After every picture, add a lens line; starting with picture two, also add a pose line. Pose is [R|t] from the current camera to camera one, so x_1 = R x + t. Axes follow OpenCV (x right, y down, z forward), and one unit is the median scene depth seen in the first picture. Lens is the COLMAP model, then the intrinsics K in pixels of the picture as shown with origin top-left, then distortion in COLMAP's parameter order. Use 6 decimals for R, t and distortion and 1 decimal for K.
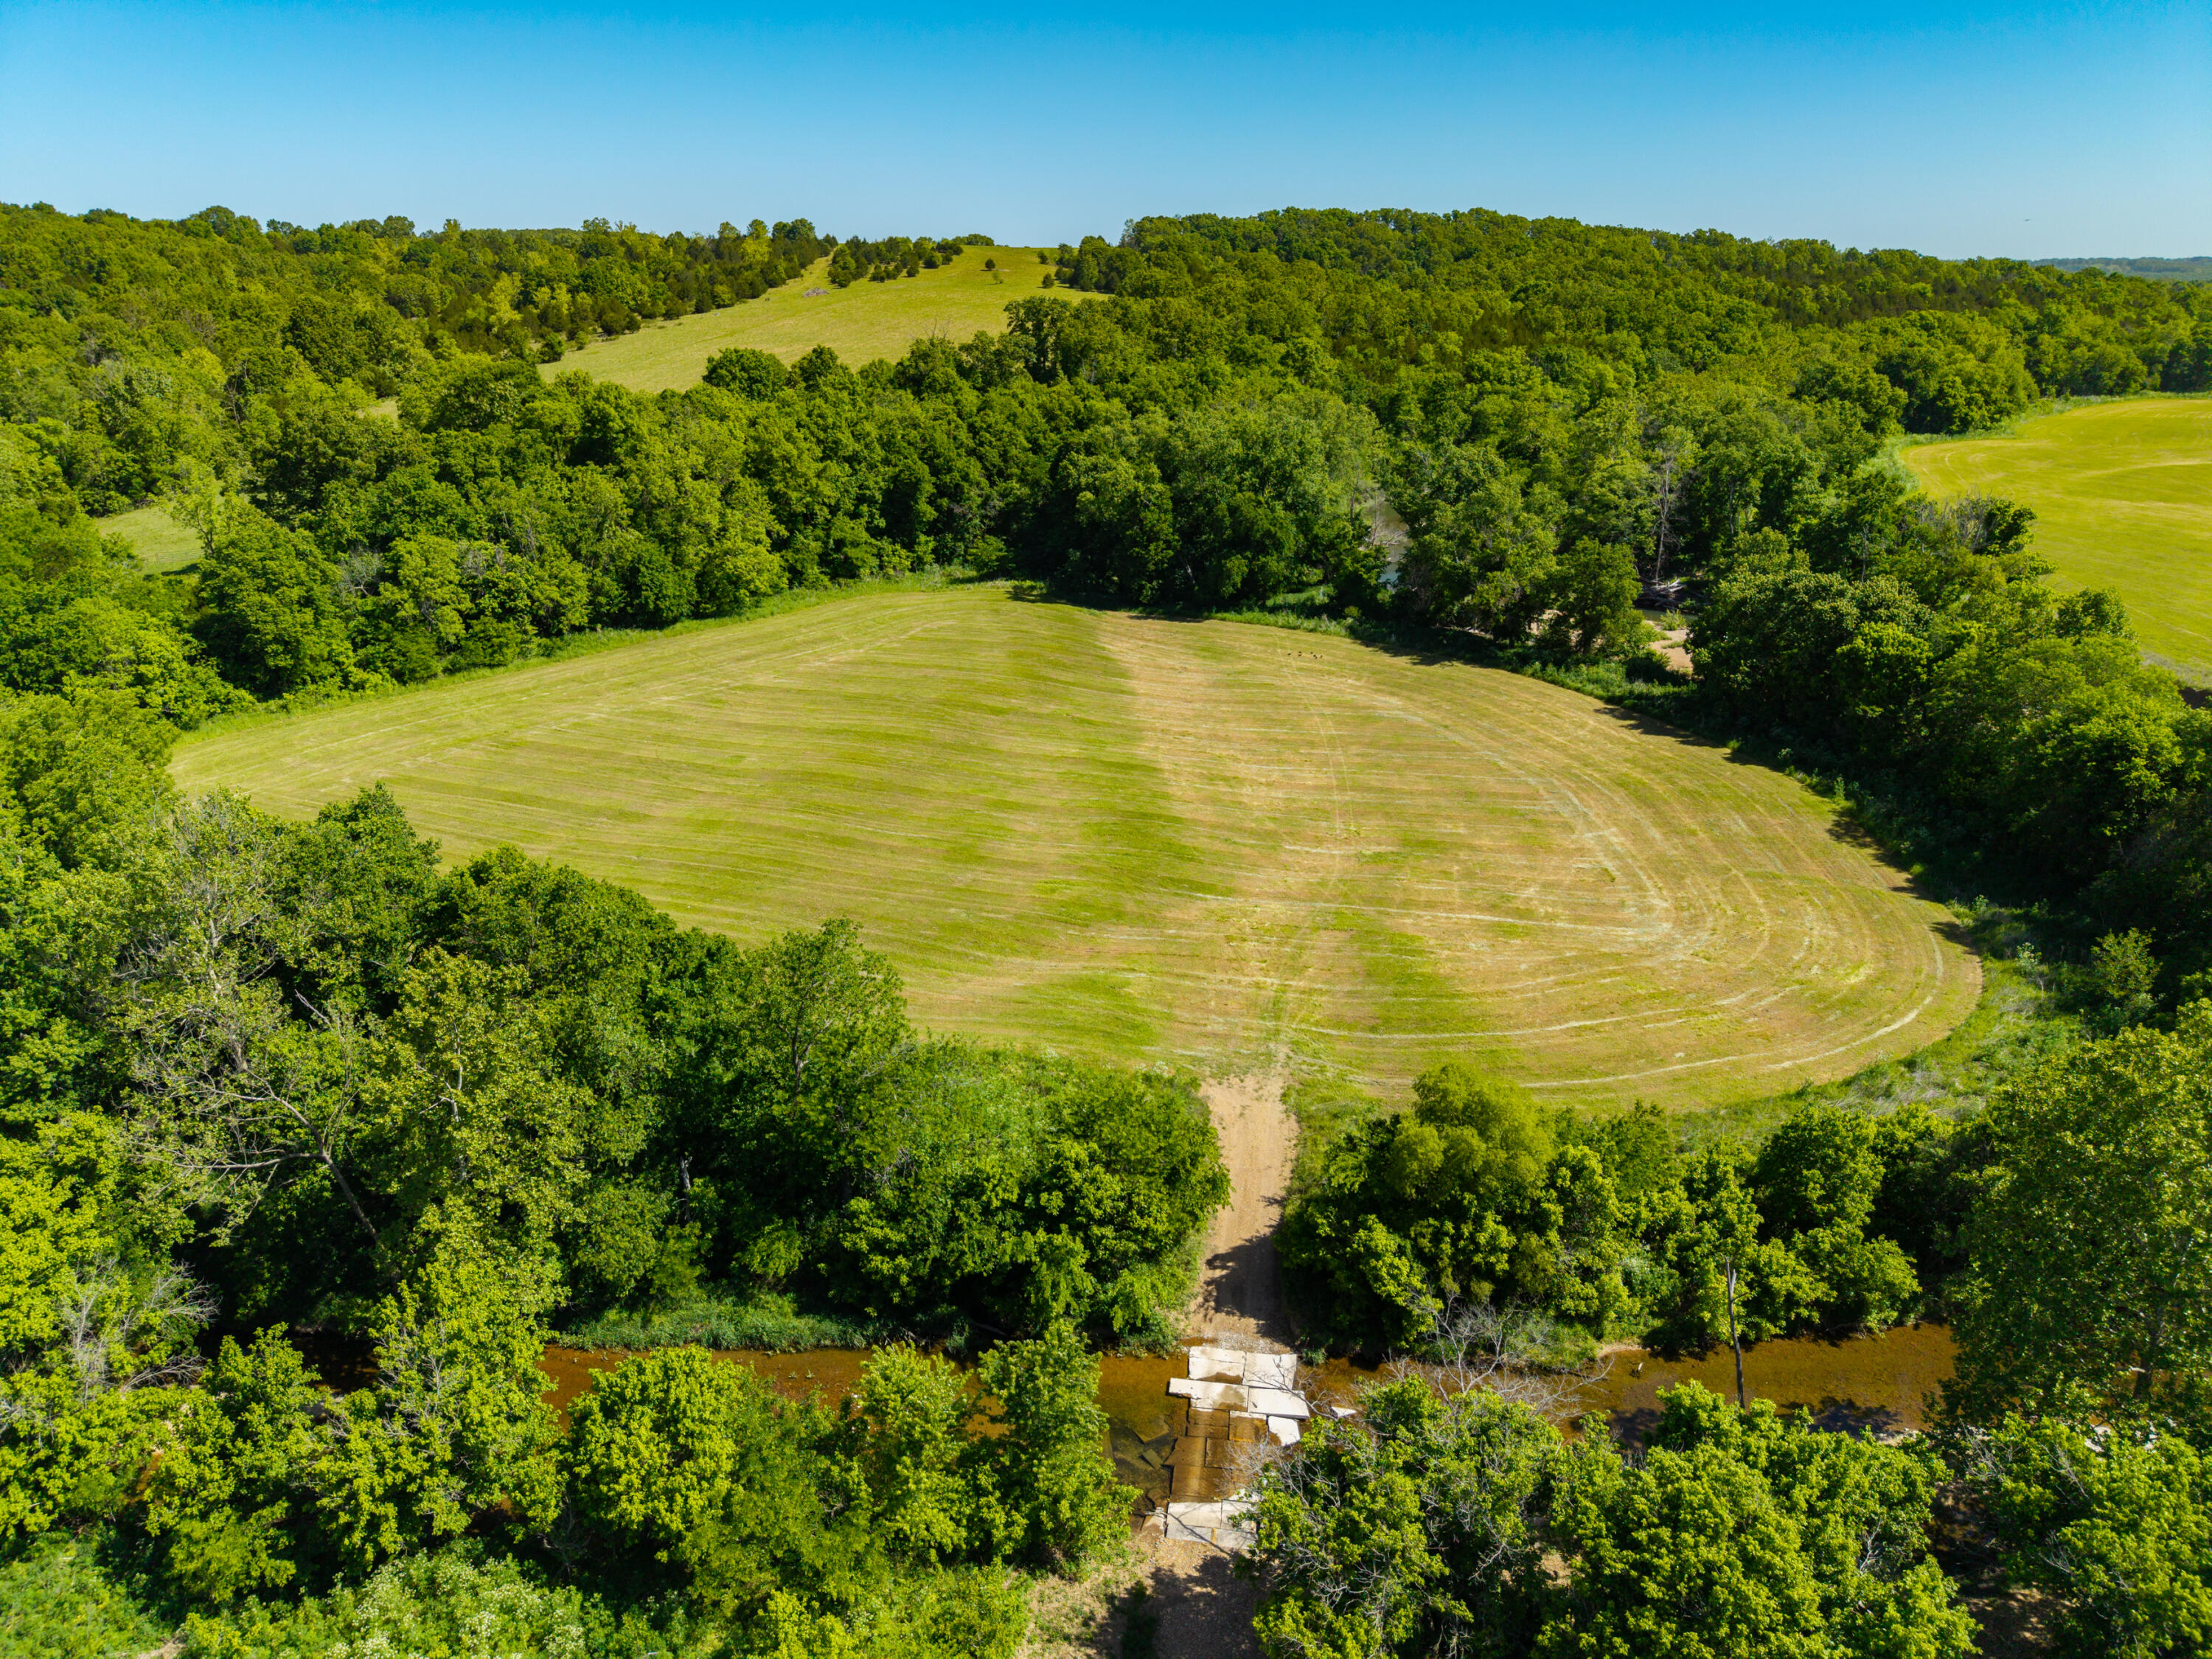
lens RADIAL K [[1497.8, 0, 1106.0], [0, 1497.8, 828.5], [0, 0, 1]] dist [0.036988, -0.031097]
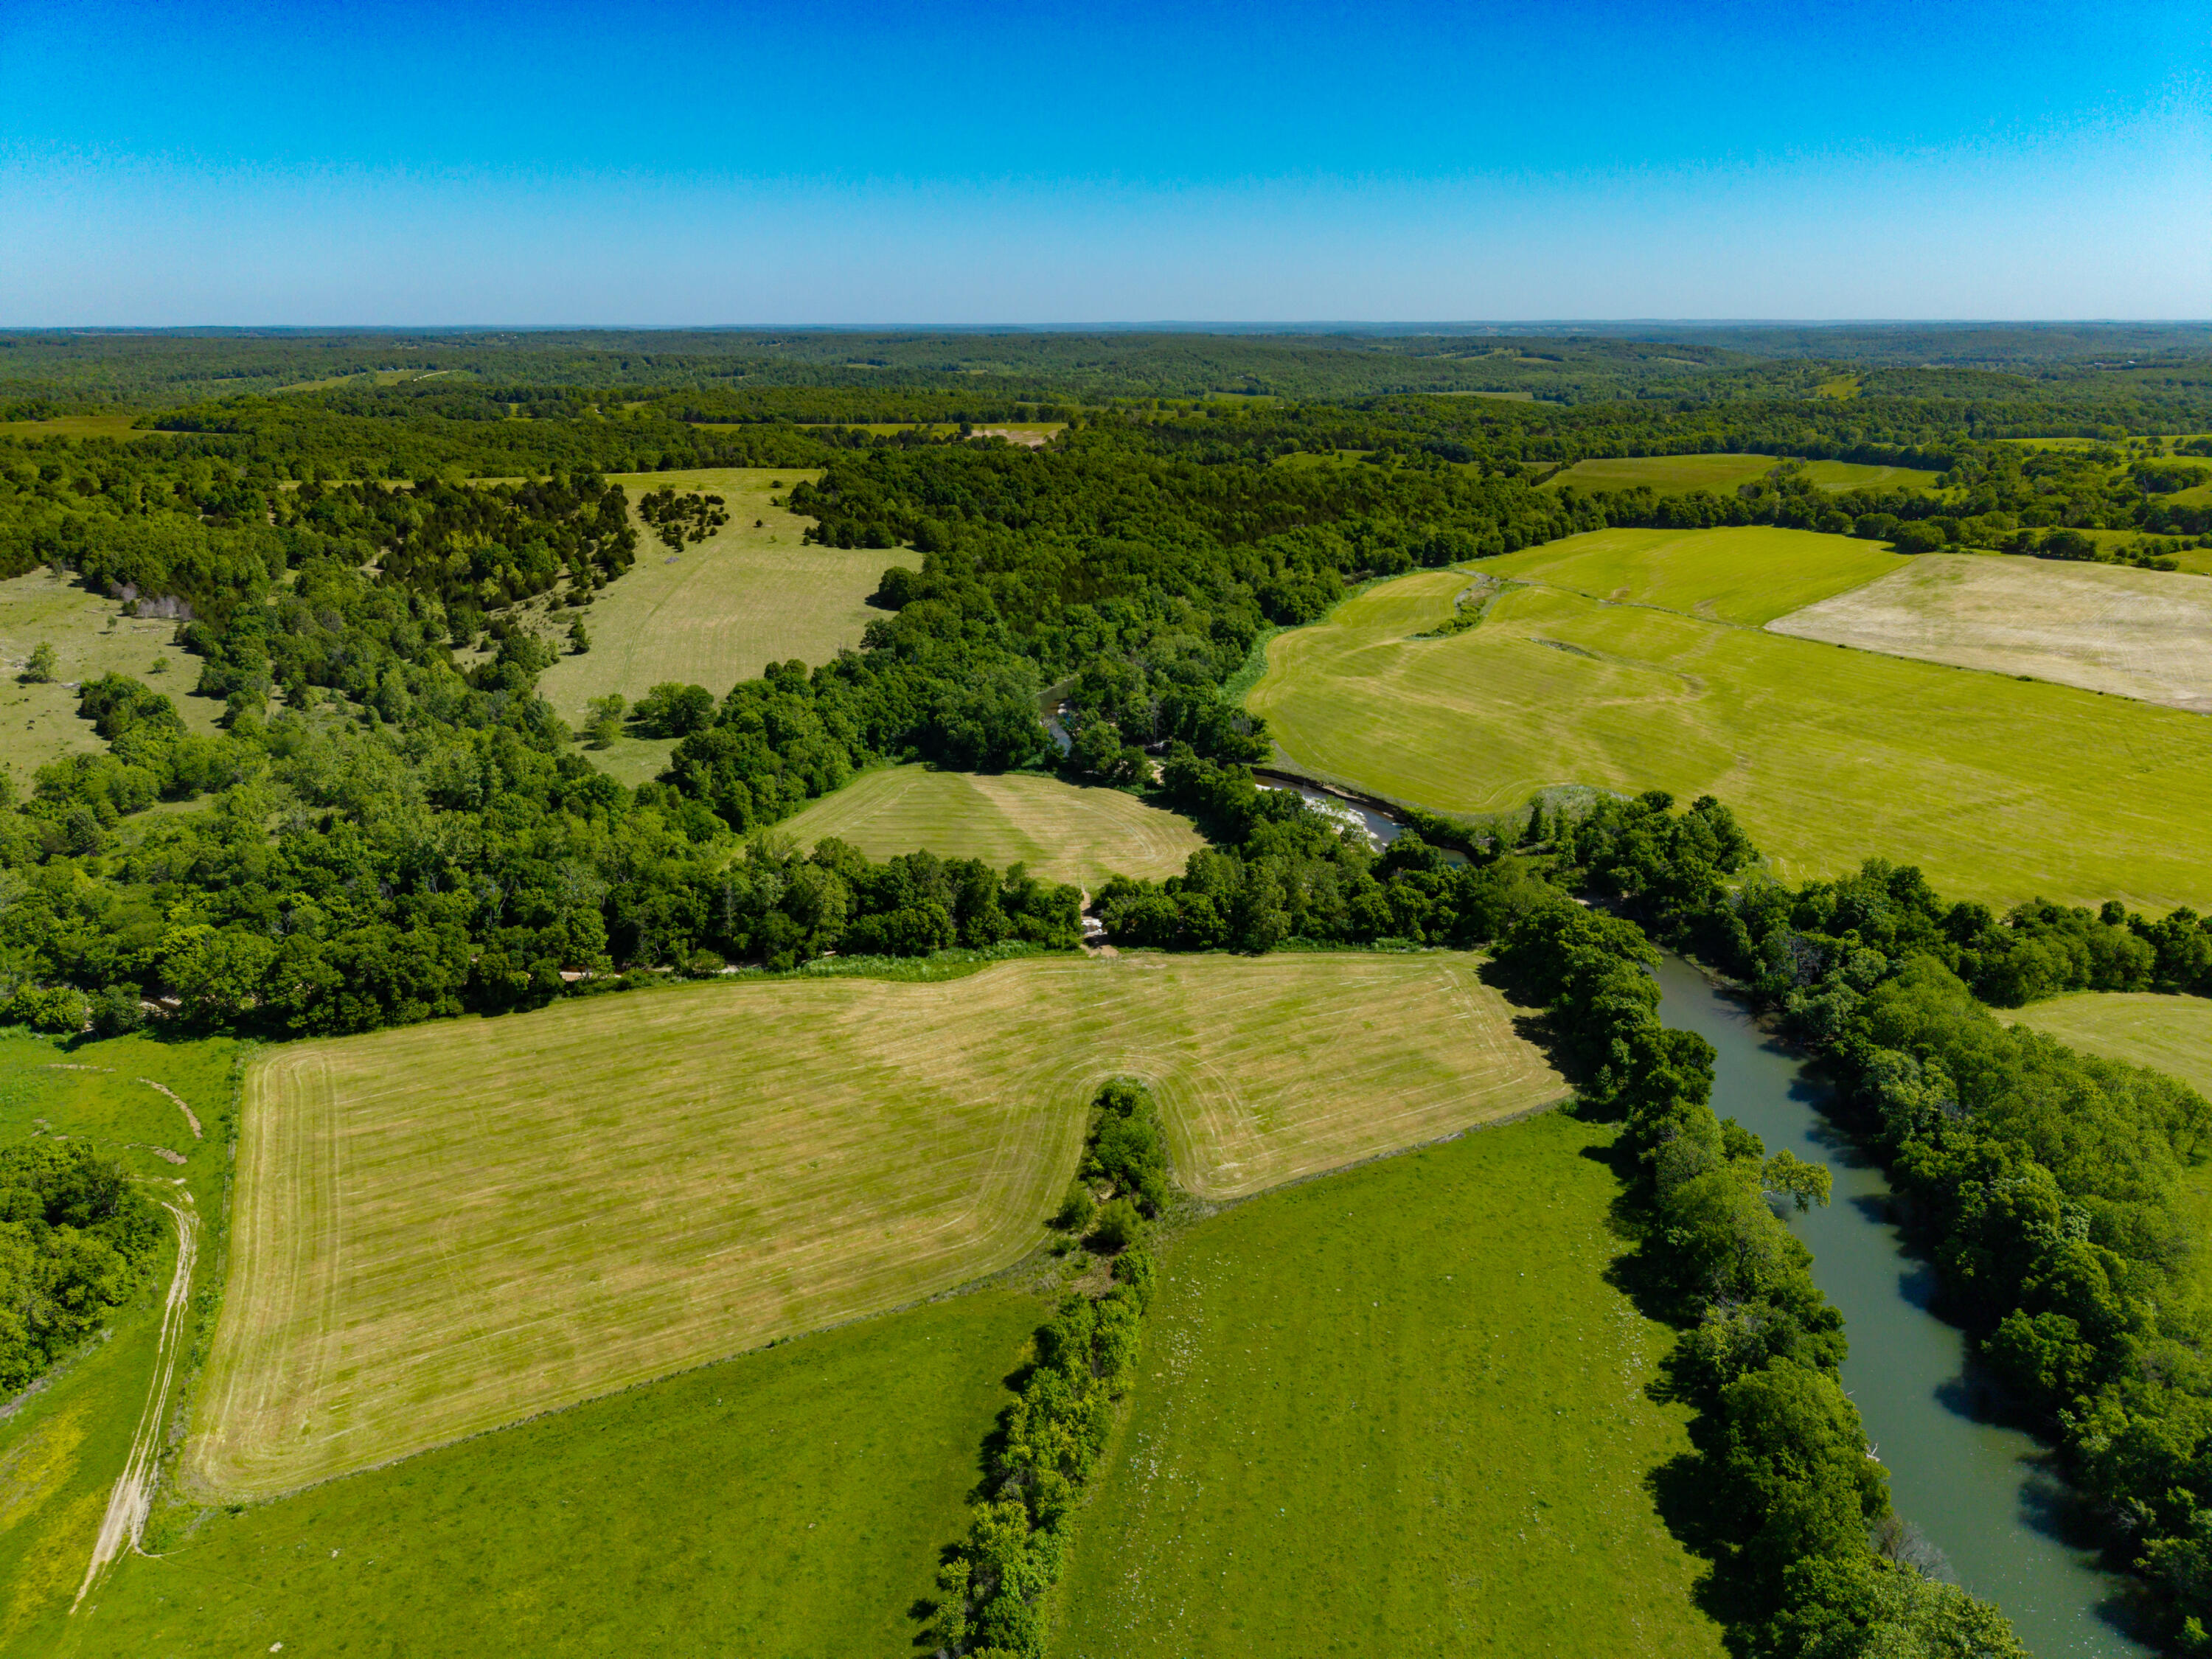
lens RADIAL K [[1497.8, 0, 1106.8], [0, 1497.8, 829.7], [0, 0, 1]] dist [0.036988, -0.031097]
pose [[0.957964, -0.093097, 0.271364, -0.522334], [0.099572, 0.994979, -0.010158, 0.011346], [-0.269056, 0.036751, 0.962423, -1.760737]]
